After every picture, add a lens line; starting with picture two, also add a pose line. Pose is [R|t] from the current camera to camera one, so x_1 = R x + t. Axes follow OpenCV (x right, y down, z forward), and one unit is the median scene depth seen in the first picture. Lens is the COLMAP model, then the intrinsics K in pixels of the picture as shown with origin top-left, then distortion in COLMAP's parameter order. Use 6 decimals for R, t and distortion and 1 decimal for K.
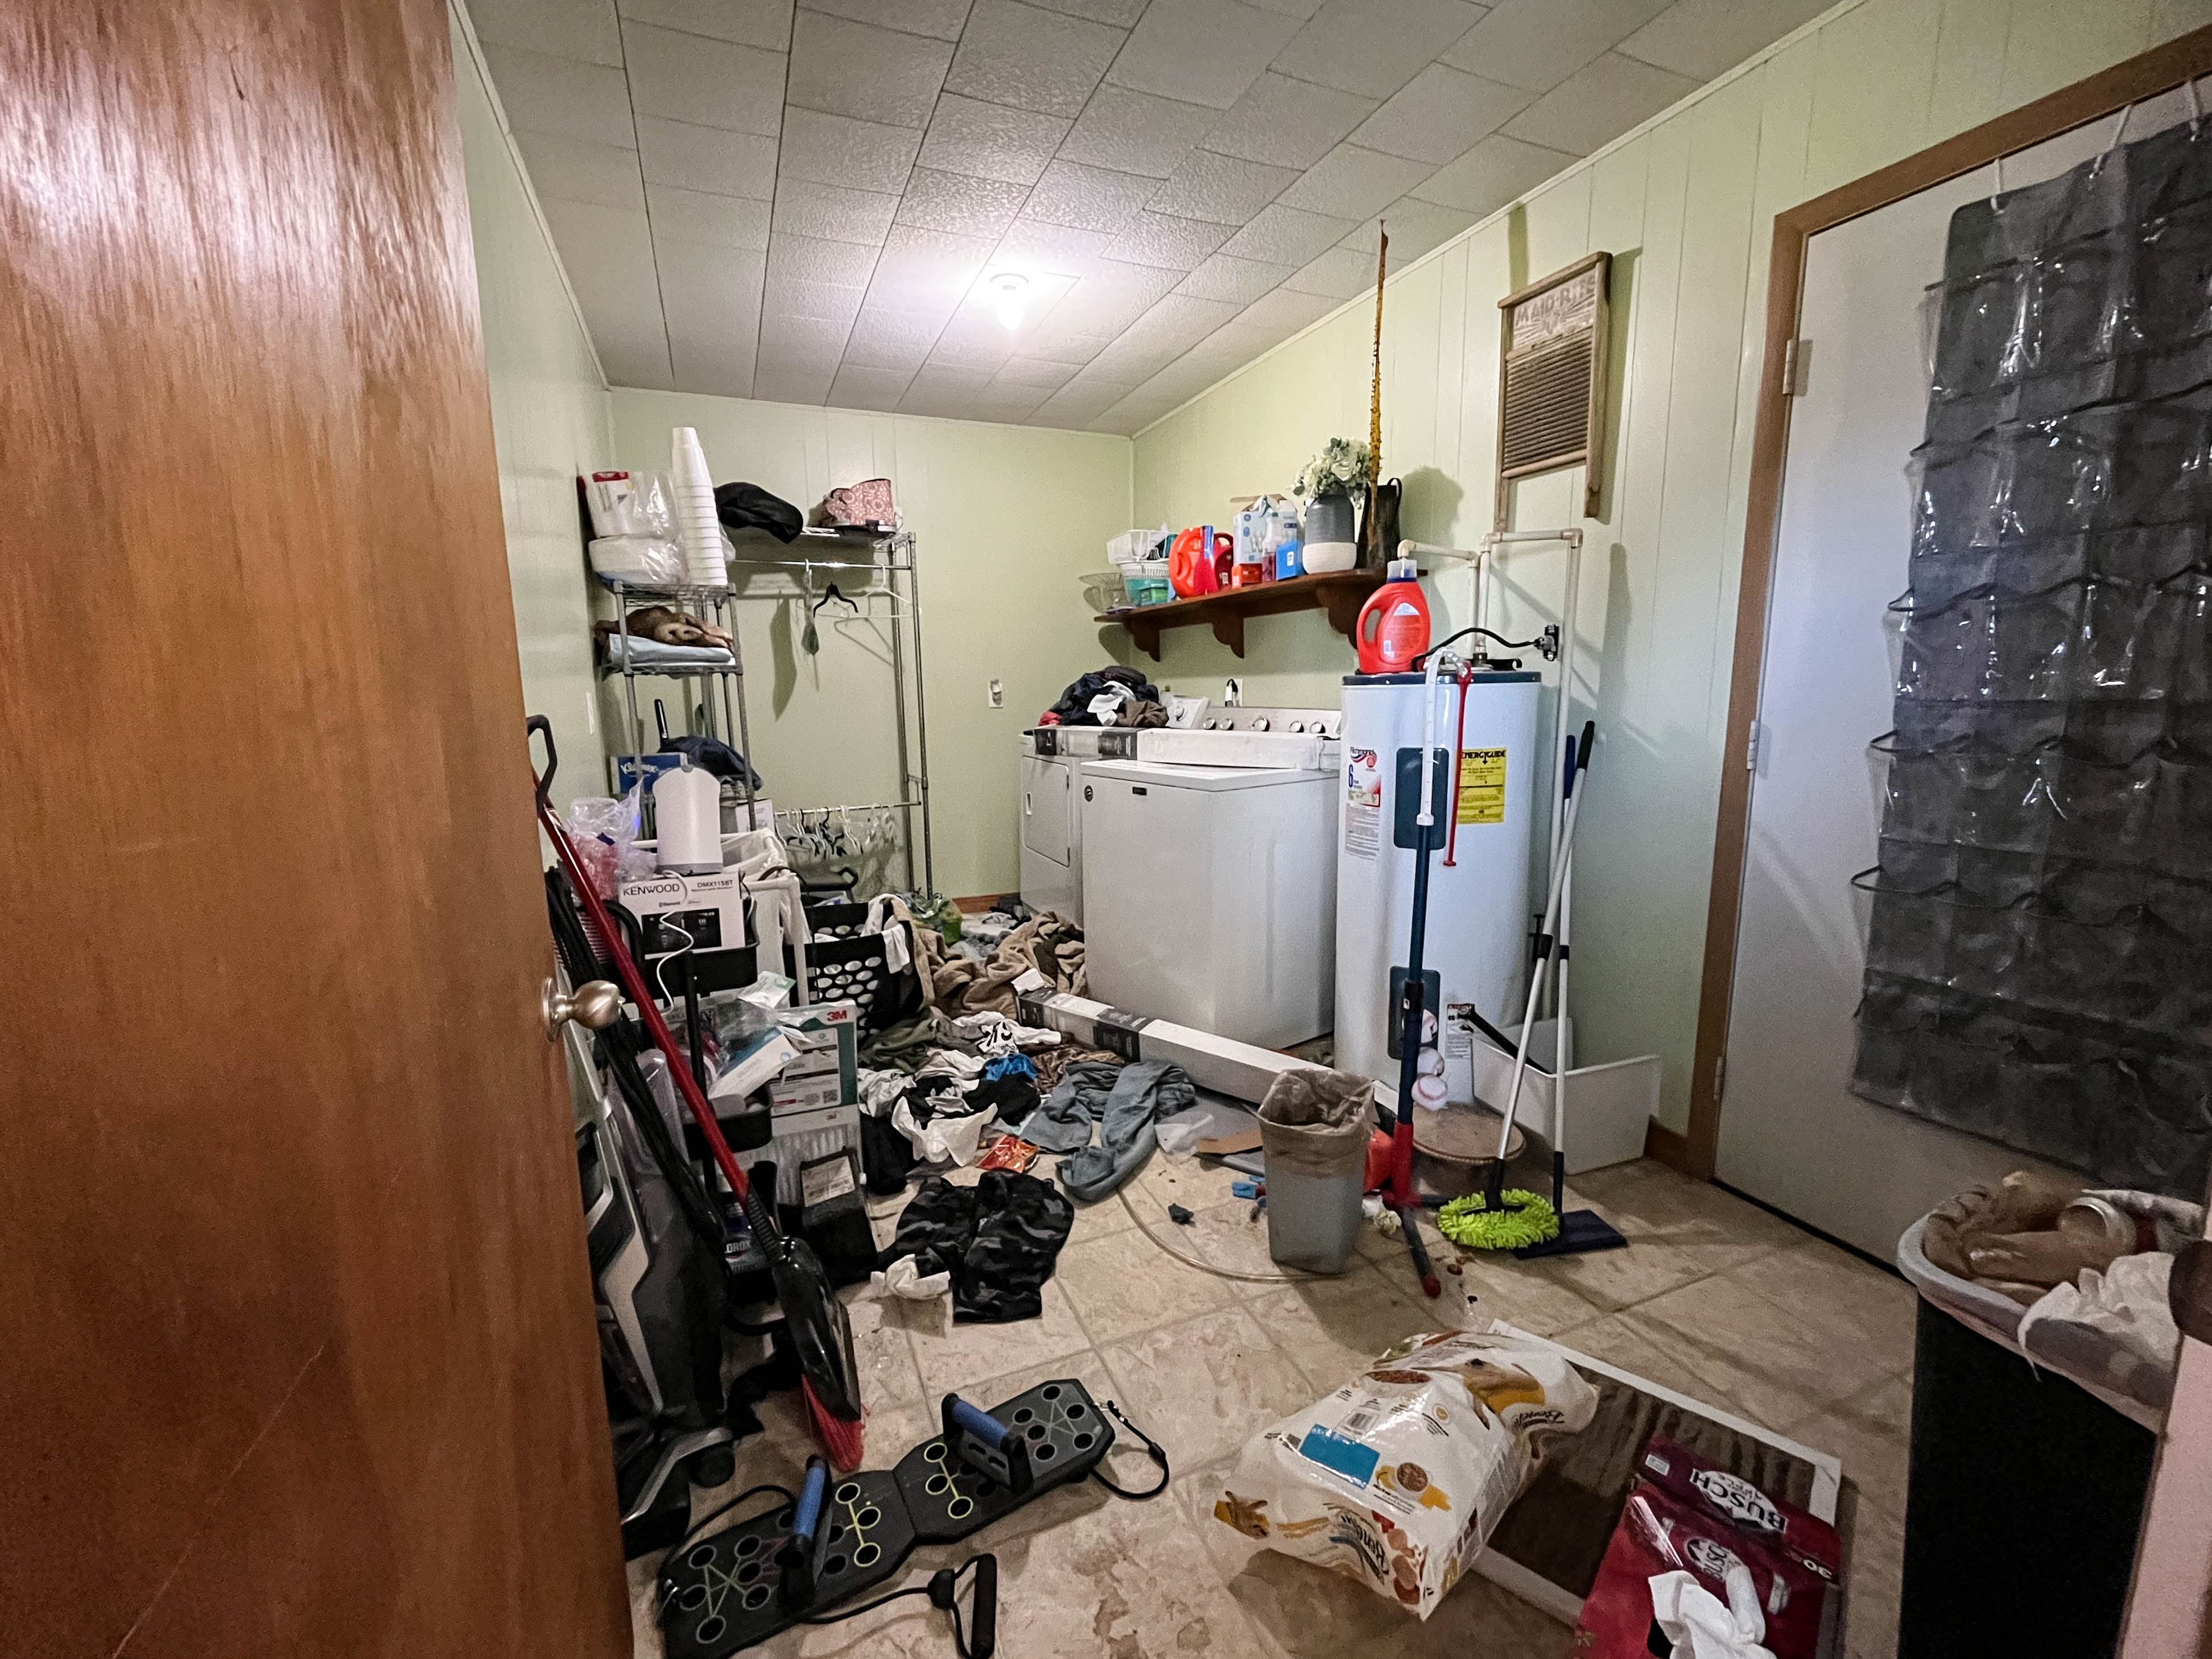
lens RADIAL K [[904.8, 0, 1106.0], [0, 904.8, 829.5], [0, 0, 1]] dist [-0.000224, 0.000339]
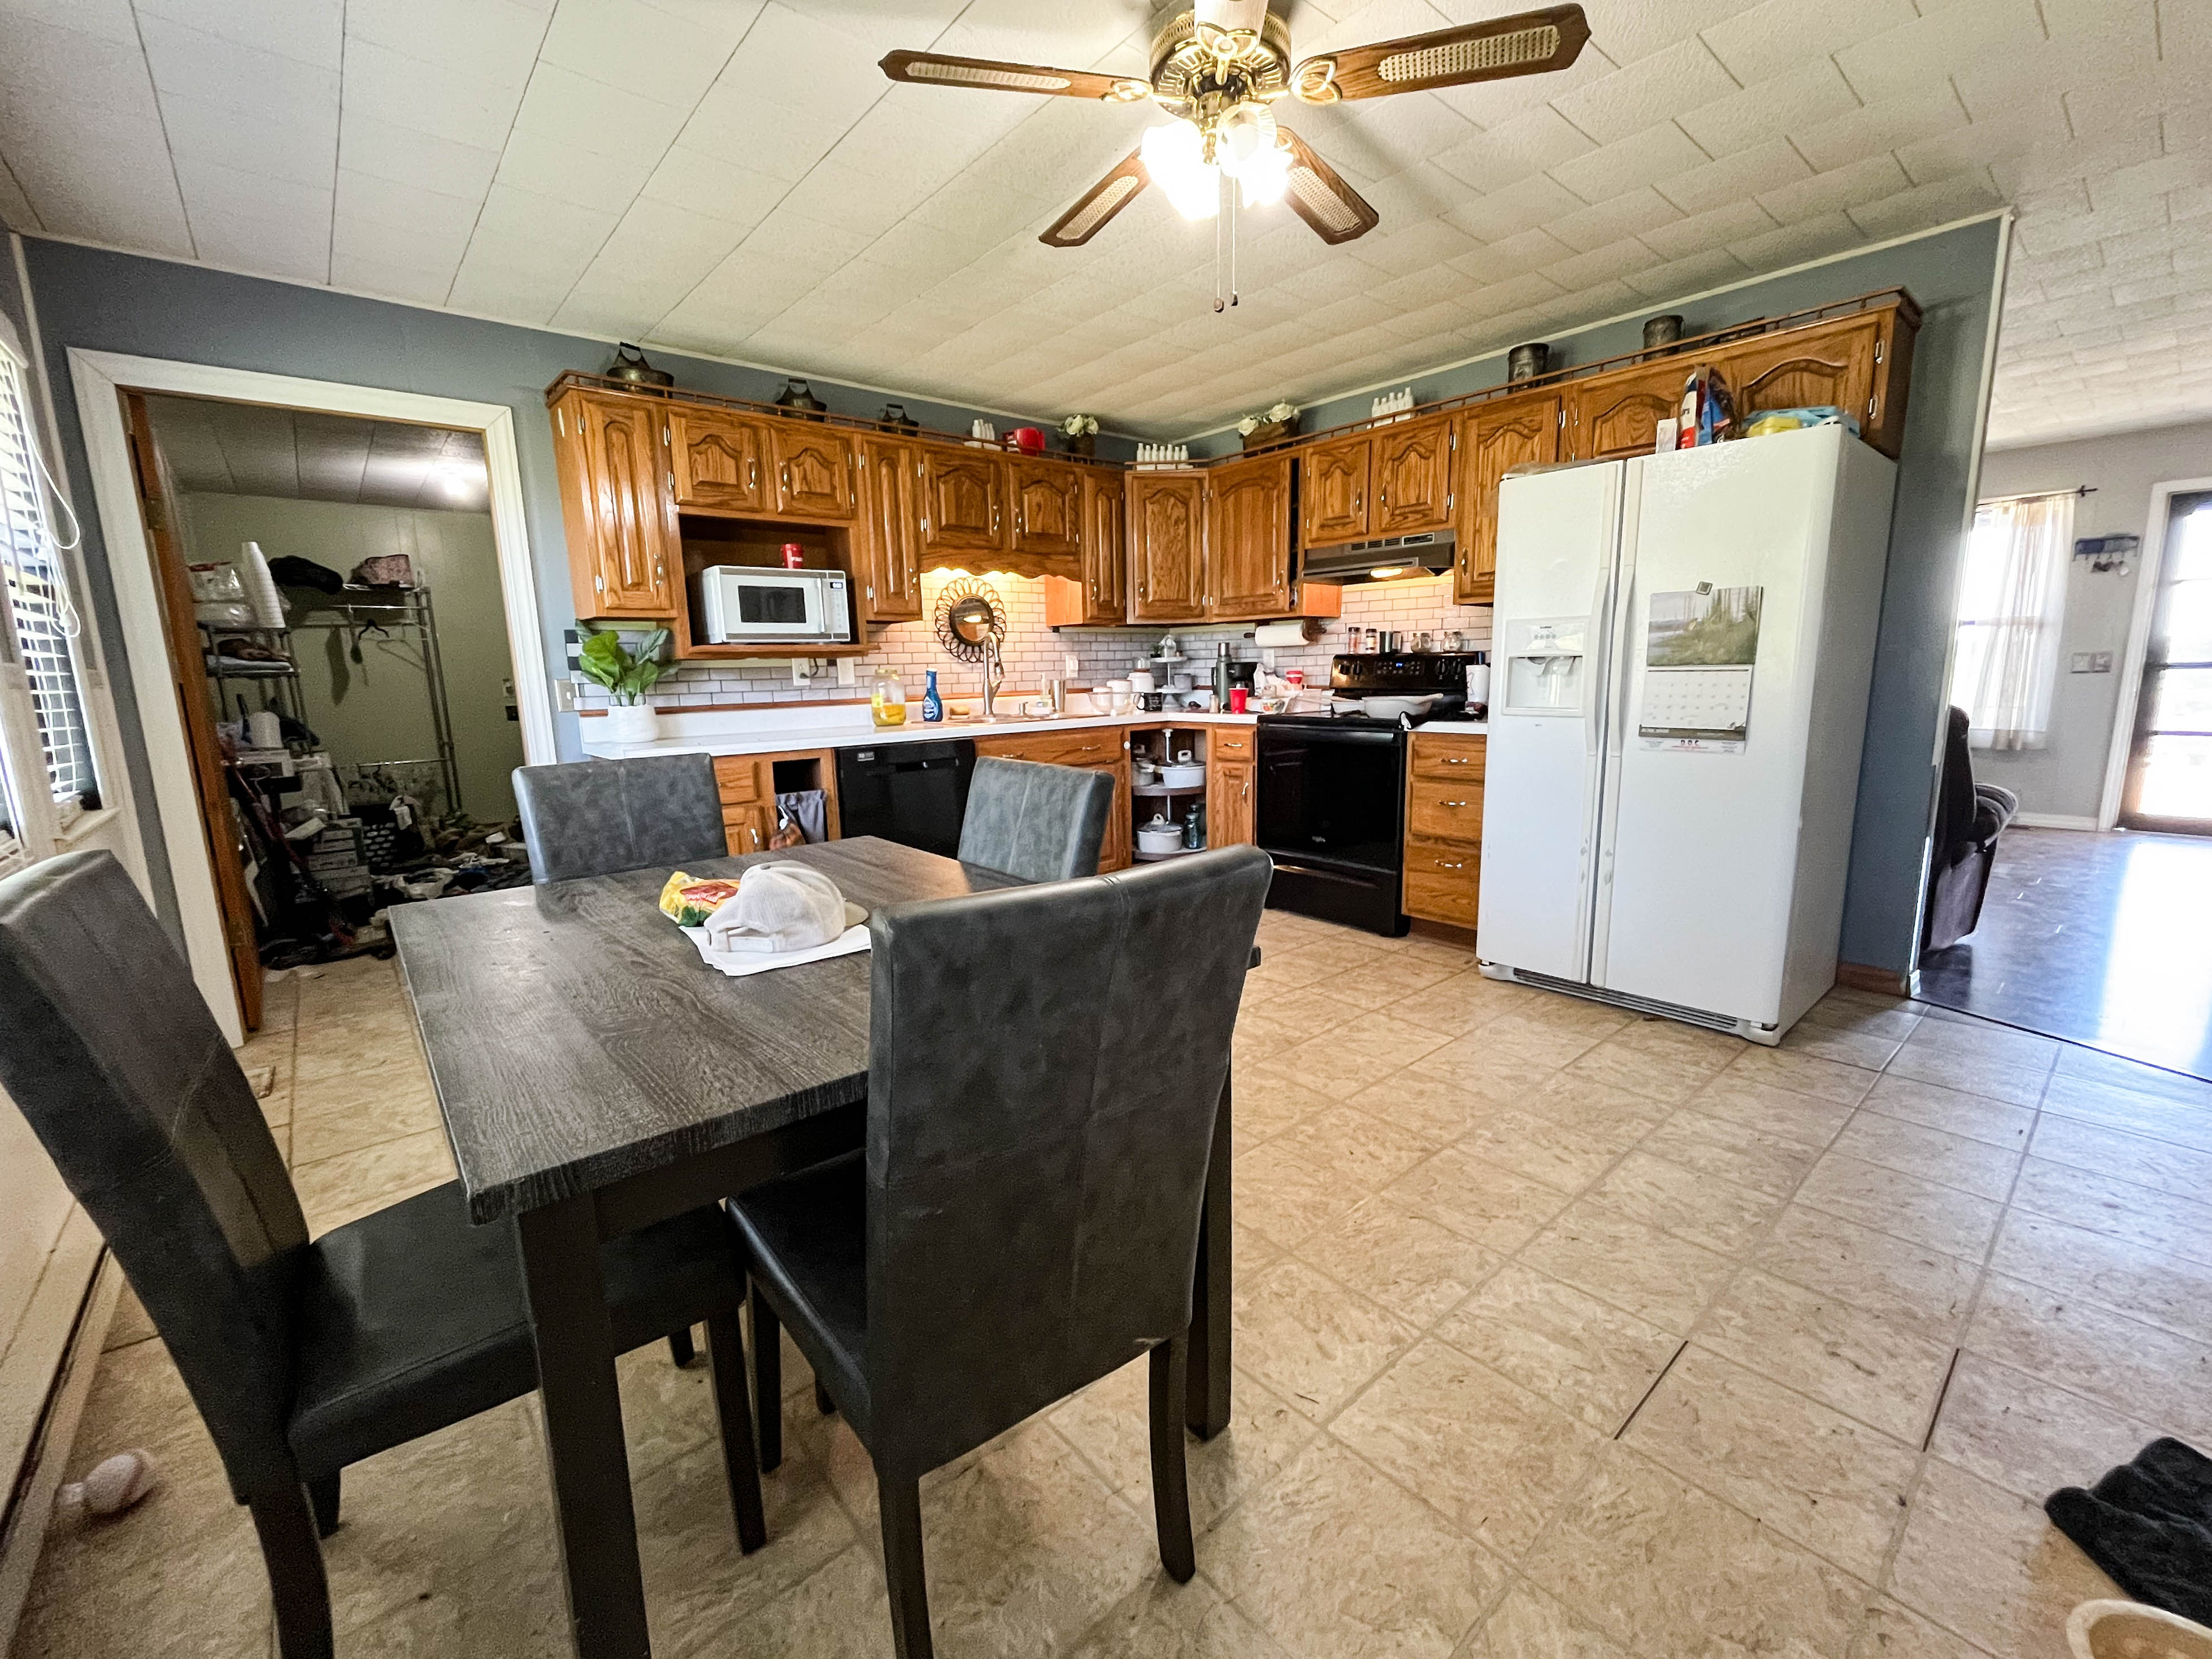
lens RADIAL K [[921.7, 0, 1102.0], [0, 921.7, 831.8], [0, 0, 1]] dist [0.000601, 0.000084]
pose [[0.954481, -0.062510, 0.291647, 0.533147], [0.061815, 0.998020, 0.011605, 0.200535], [-0.291795, 0.006951, 0.956455, -1.142271]]
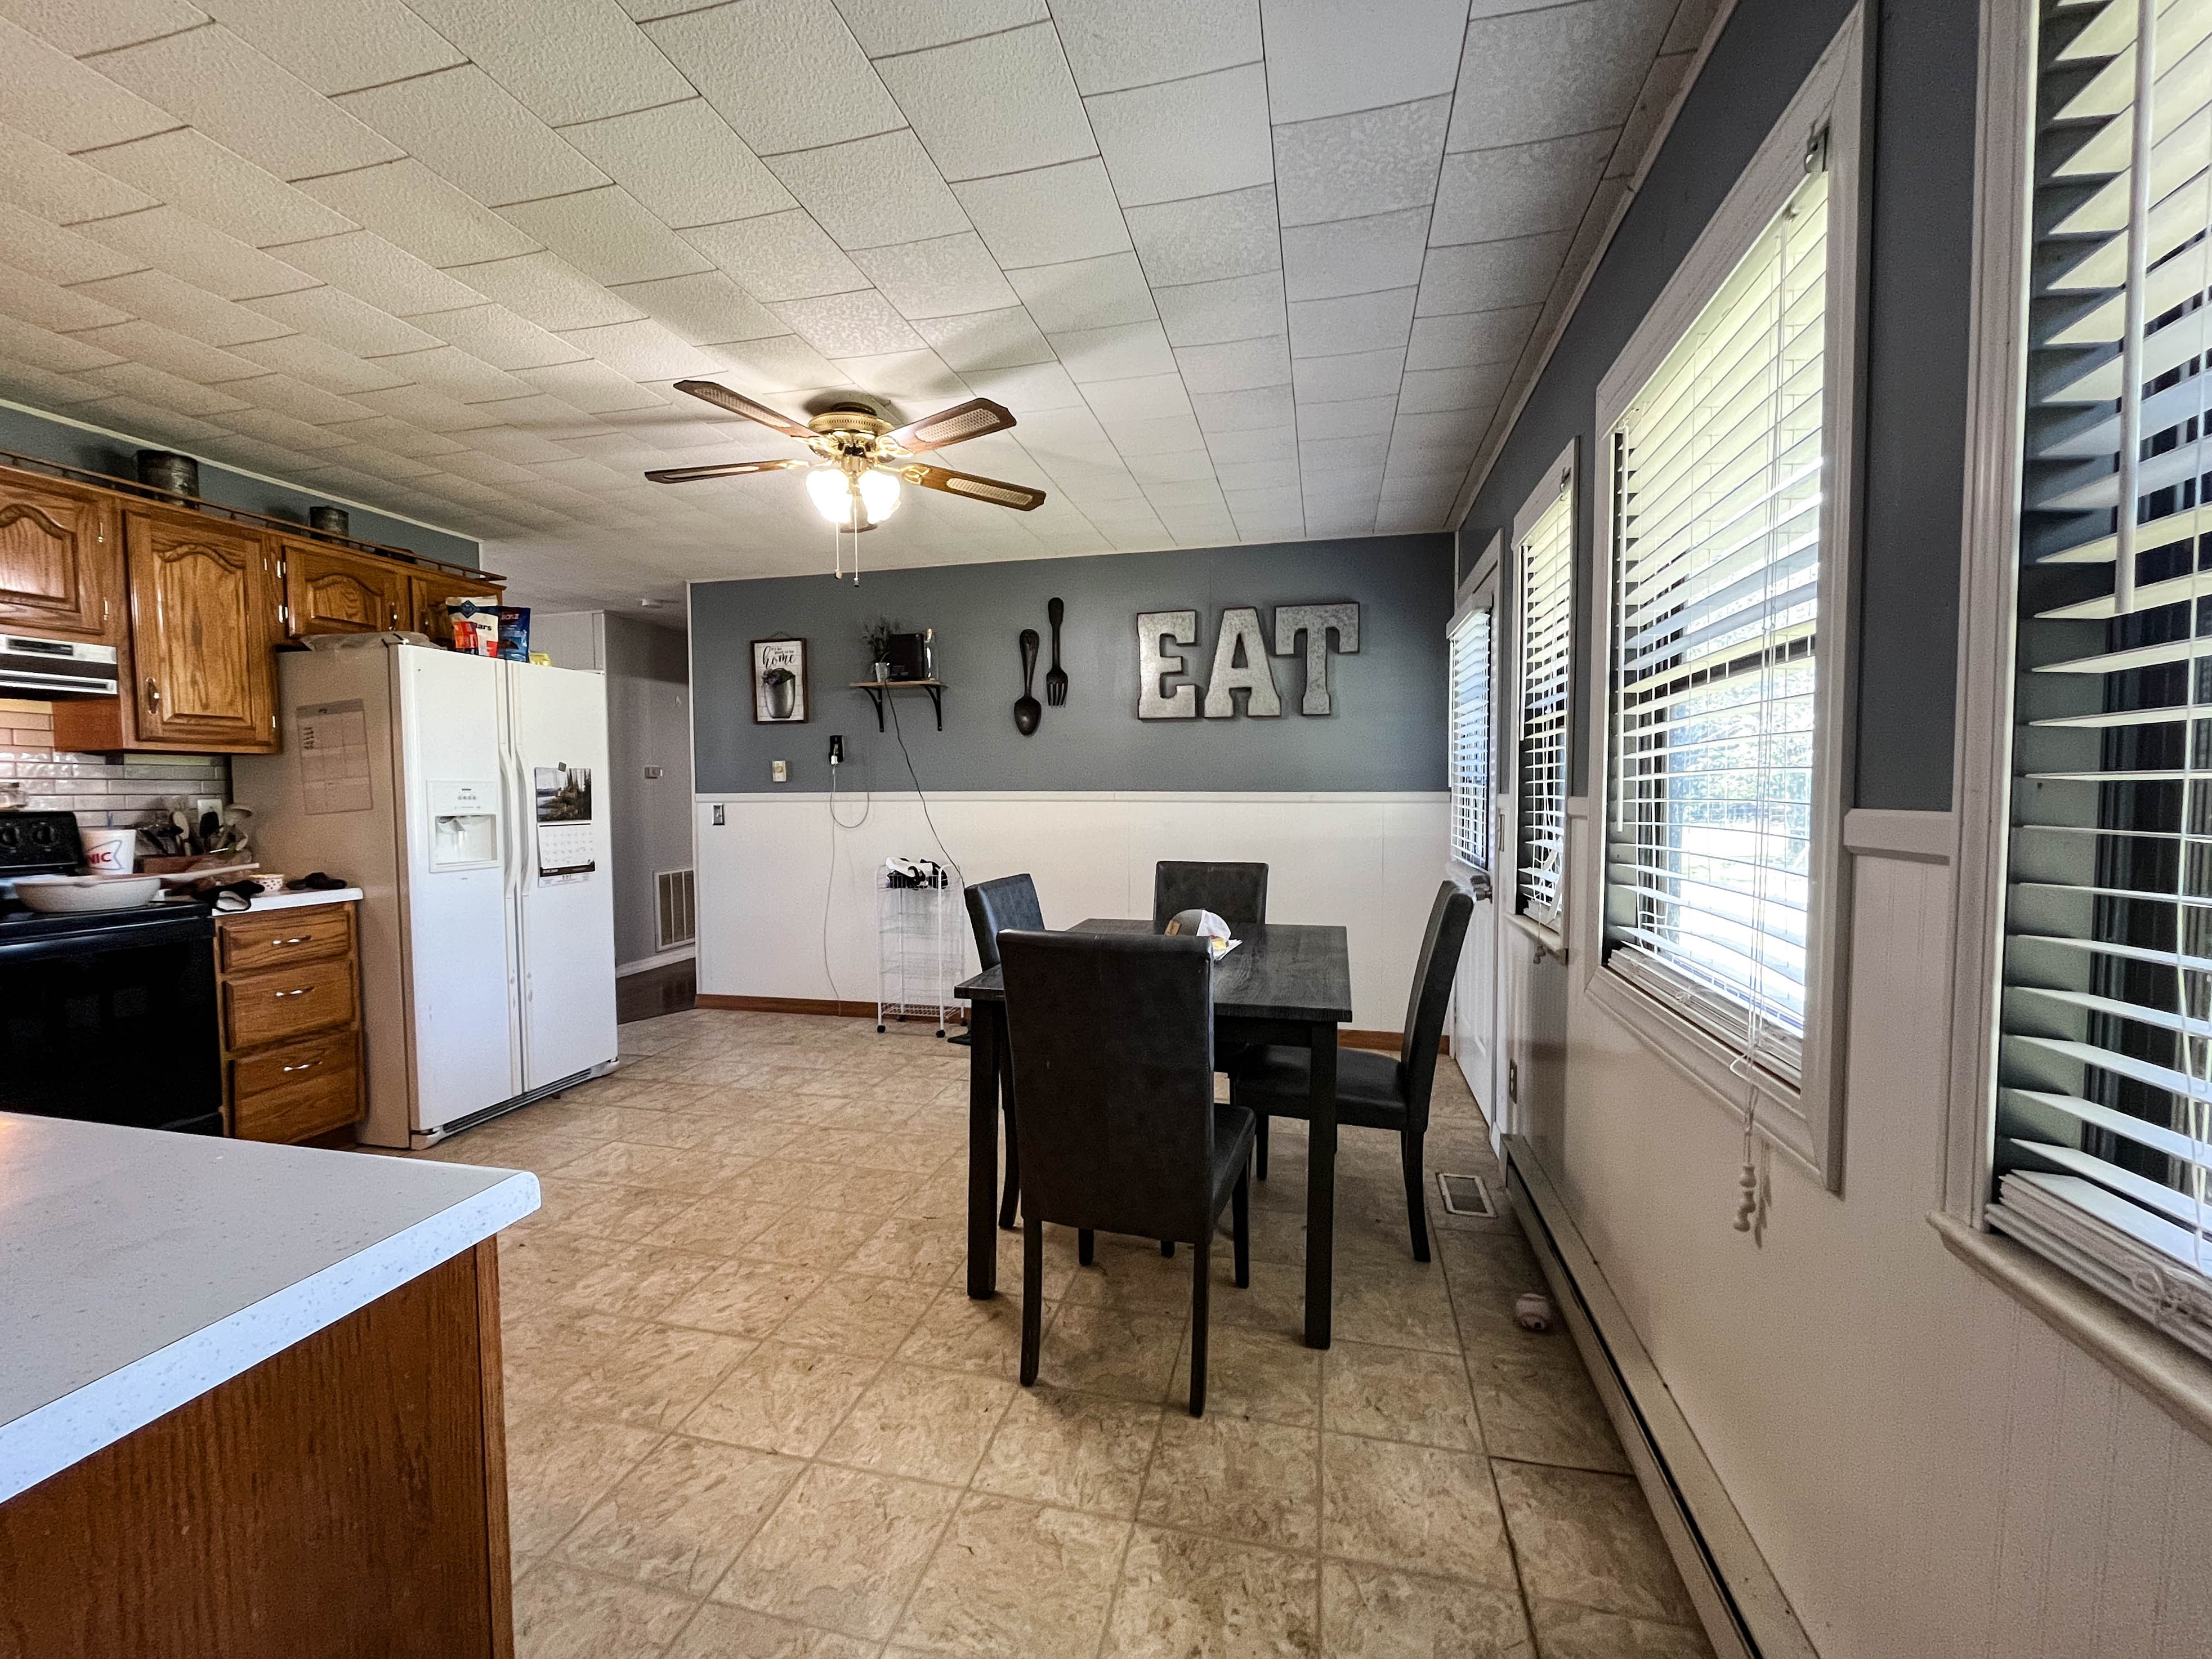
lens RADIAL K [[921.6, 0, 1102.0], [0, 921.6, 831.8], [0, 0, 1]] dist [0.000601, 0.000084]
pose [[-0.800602, -0.011290, 0.599090, -0.442121], [0.115842, 0.978044, 0.173239, -0.258134], [-0.587892, 0.208095, -0.781716, 1.292314]]
